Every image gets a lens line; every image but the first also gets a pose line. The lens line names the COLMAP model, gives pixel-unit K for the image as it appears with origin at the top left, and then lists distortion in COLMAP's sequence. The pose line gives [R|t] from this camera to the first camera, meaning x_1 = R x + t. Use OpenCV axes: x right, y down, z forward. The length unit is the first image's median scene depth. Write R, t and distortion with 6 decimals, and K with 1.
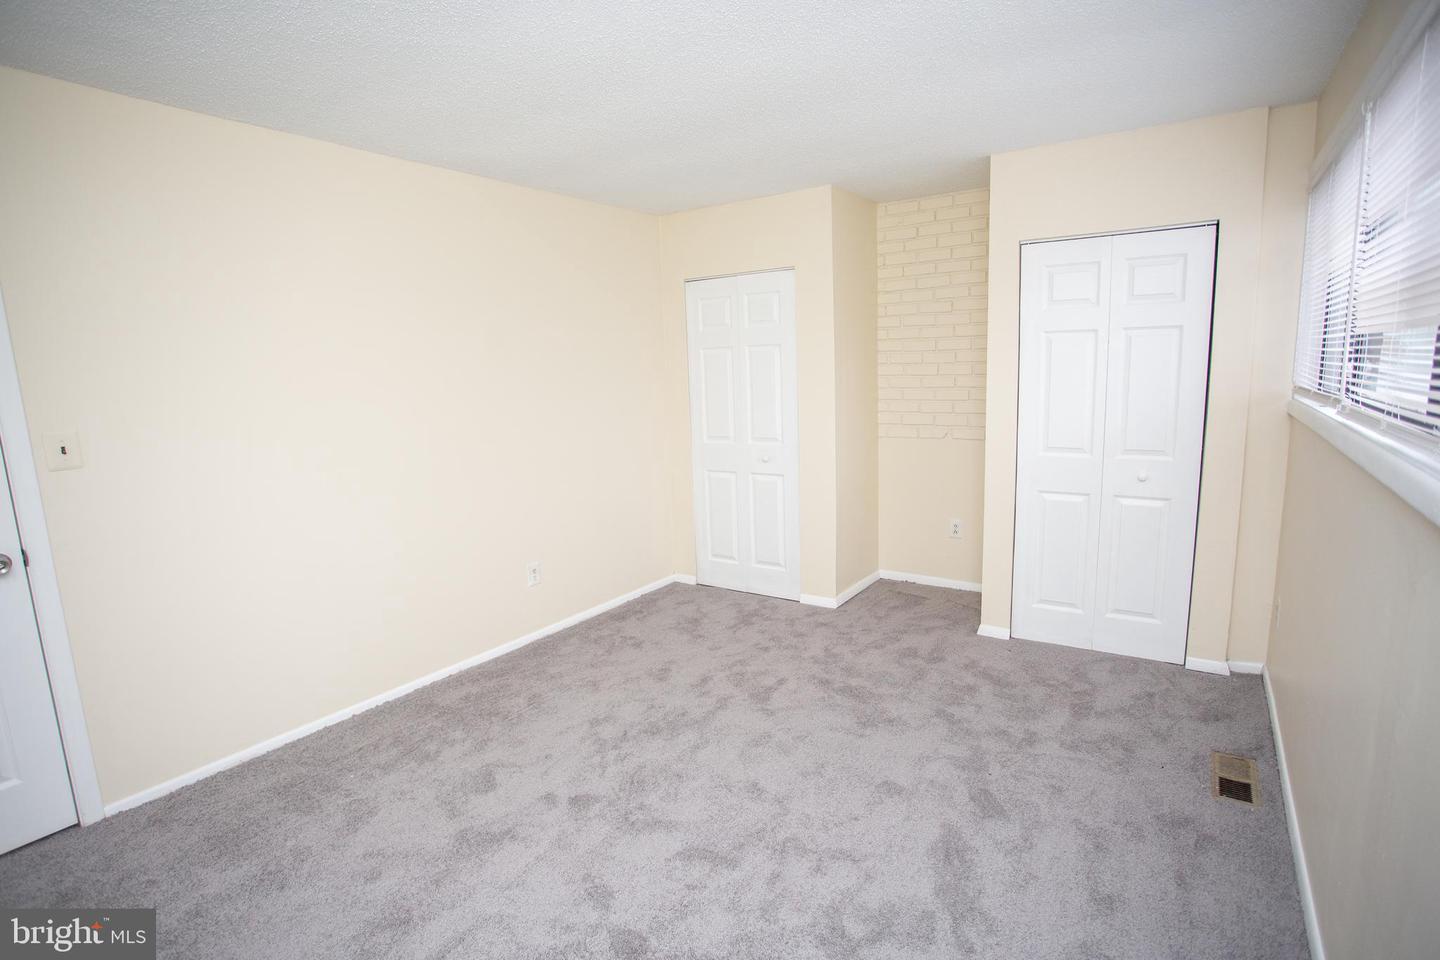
lens RADIAL K [[720.9, 0, 748.0], [0, 720.9, 485.2], [0, 0, 1]] dist [-0.080448, 0.061197]
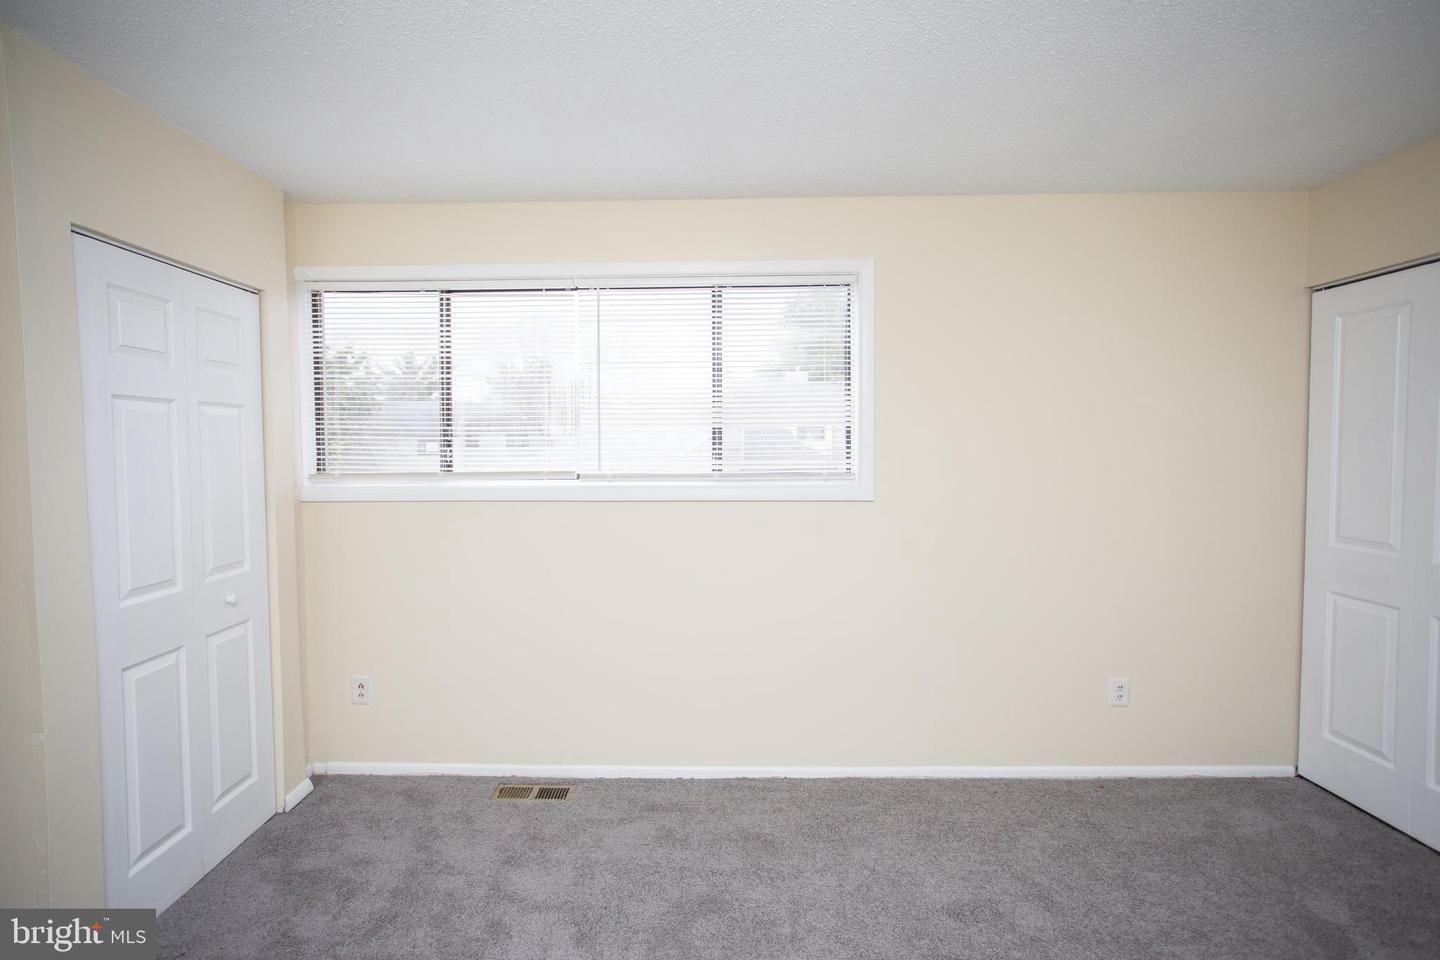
lens RADIAL K [[720.5, 0, 699.9], [0, 720.5, 471.8], [0, 0, 1]] dist [-0.049104, 0.033564]
pose [[-0.534994, -0.006983, 0.844827, -0.323260], [0.161085, 0.980778, 0.110115, -0.139235], [-0.829357, 0.195000, -0.523585, 0.886927]]
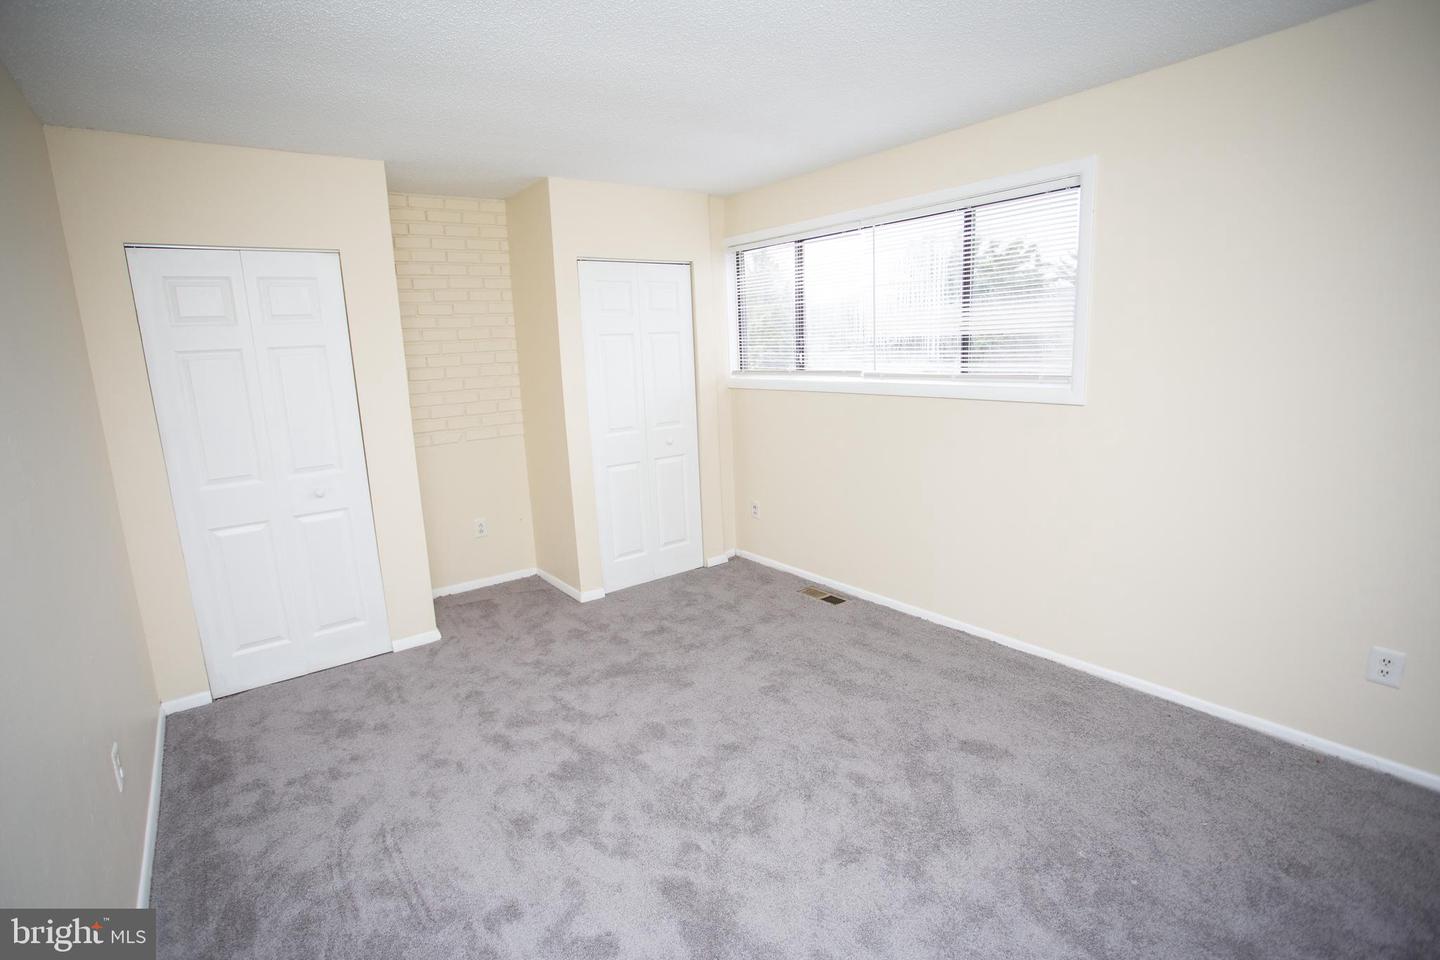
lens RADIAL K [[700.2, 0, 720.0], [0, 700.2, 480.0], [0, 0, 1]] dist [-0.069817, 0.032269]
pose [[0.324294, -0.161405, 0.932085, -0.637892], [0.183978, 0.977282, 0.105221, -0.058963], [-0.927893, 0.137360, 0.346621, 0.415520]]
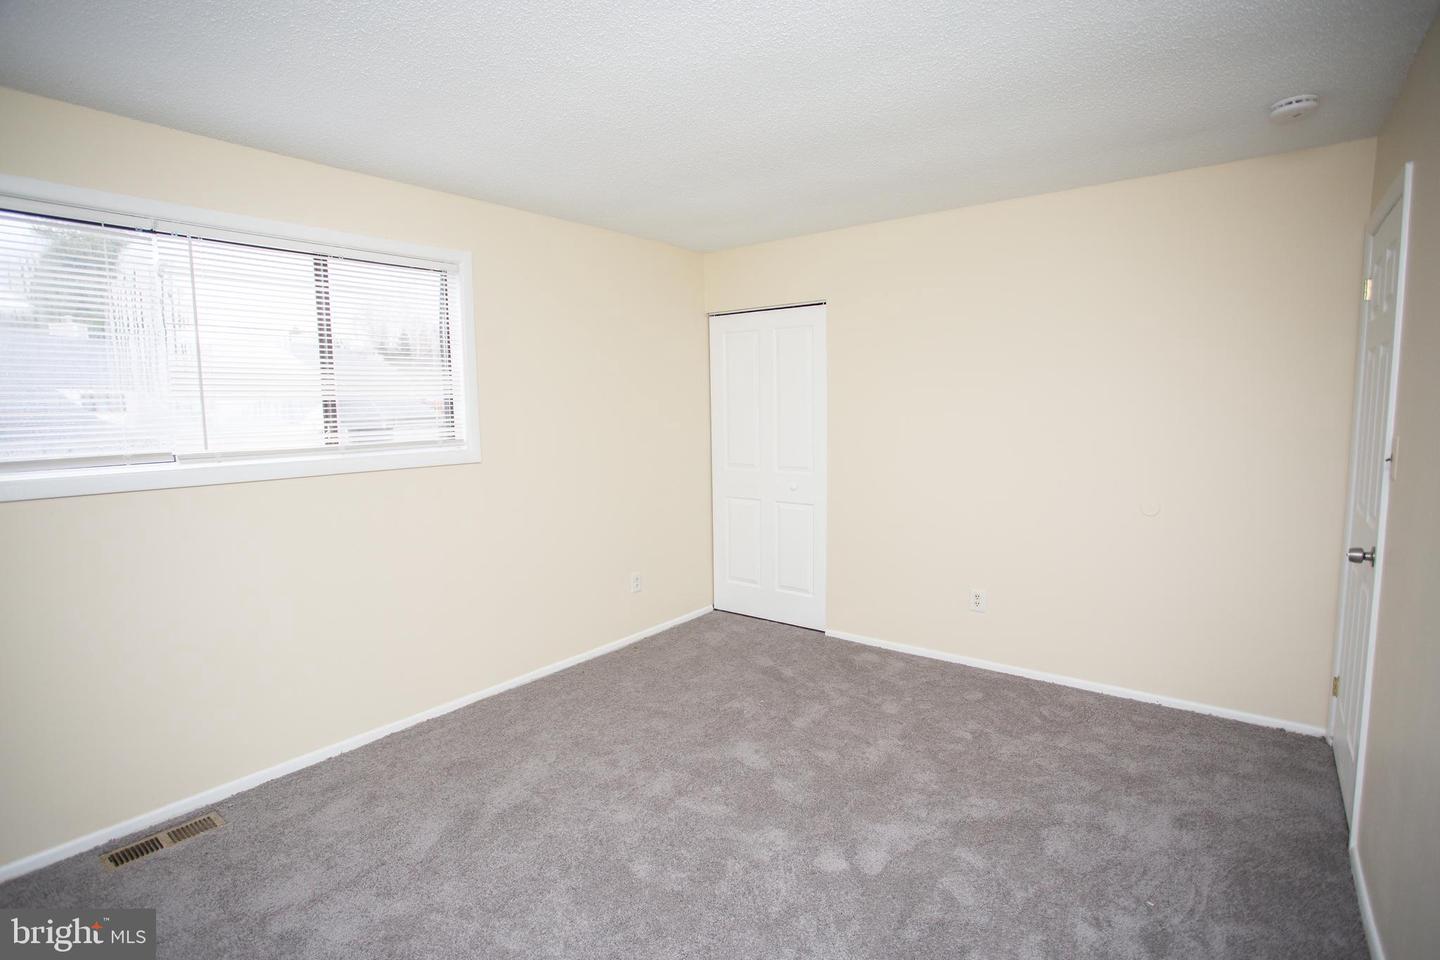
lens RADIAL K [[700.2, 0, 720.0], [0, 700.2, 480.0], [0, 0, 1]] dist [-0.069817, 0.032269]
pose [[-0.996360, 0.035293, 0.077594, -0.121693], [0.054989, 0.961654, 0.268696, -0.194751], [-0.065135, 0.271984, -0.960095, 1.183146]]
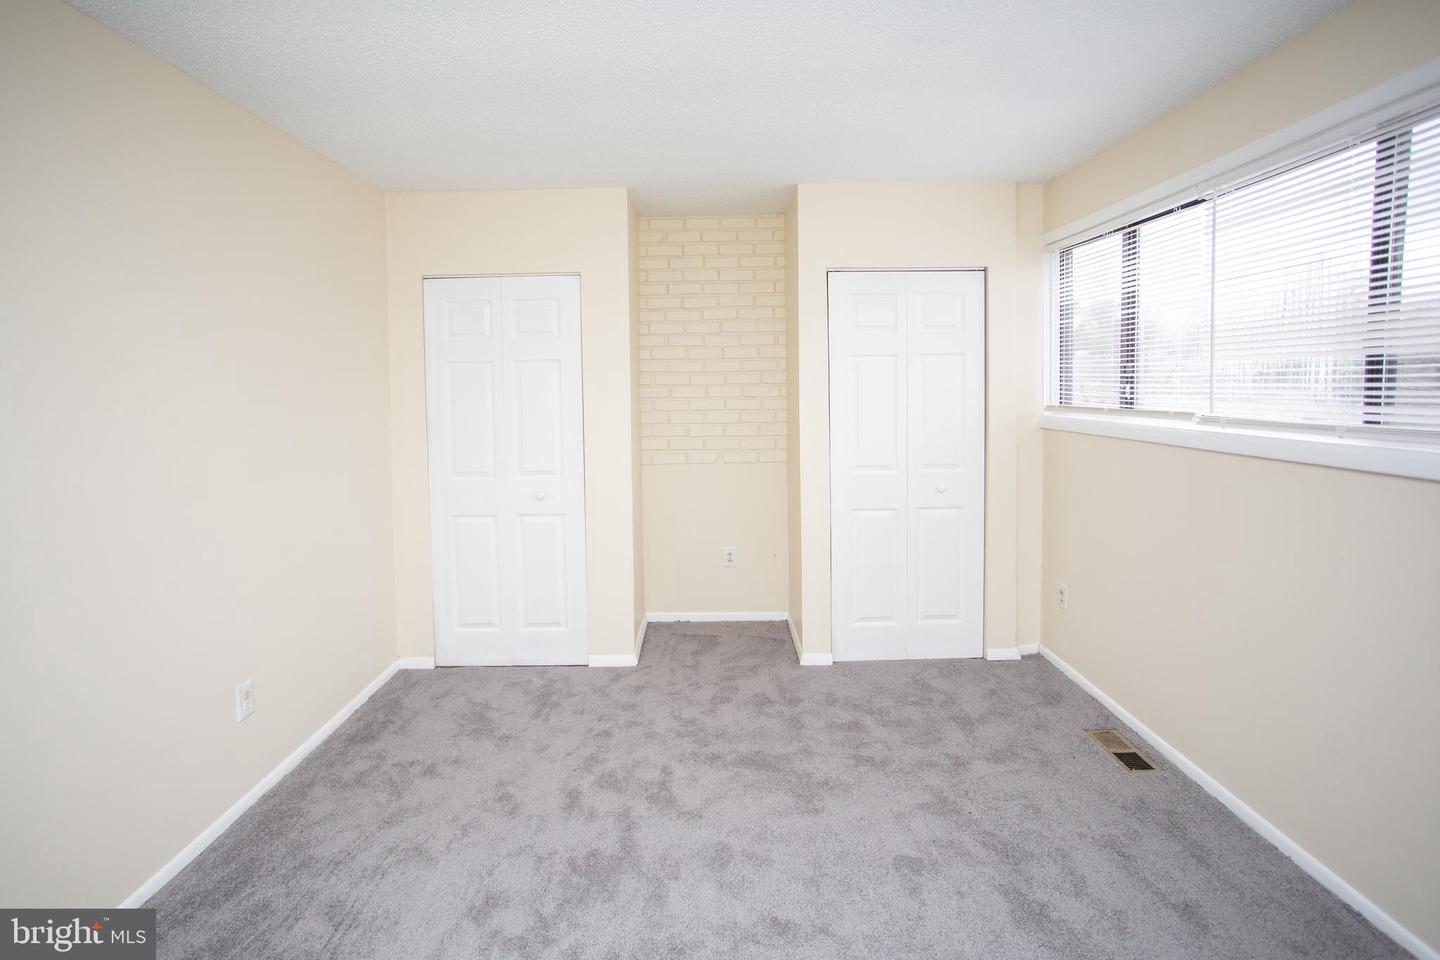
lens RADIAL K [[728.2, 0, 712.2], [0, 728.2, 415.6], [0, 0, 1]] dist [-0.051161, 0.036530]
pose [[0.833976, -0.003655, 0.551788, -0.330239], [0.078227, 0.990661, -0.111671, -0.024494], [-0.546227, 0.136296, 0.826474, 0.232481]]
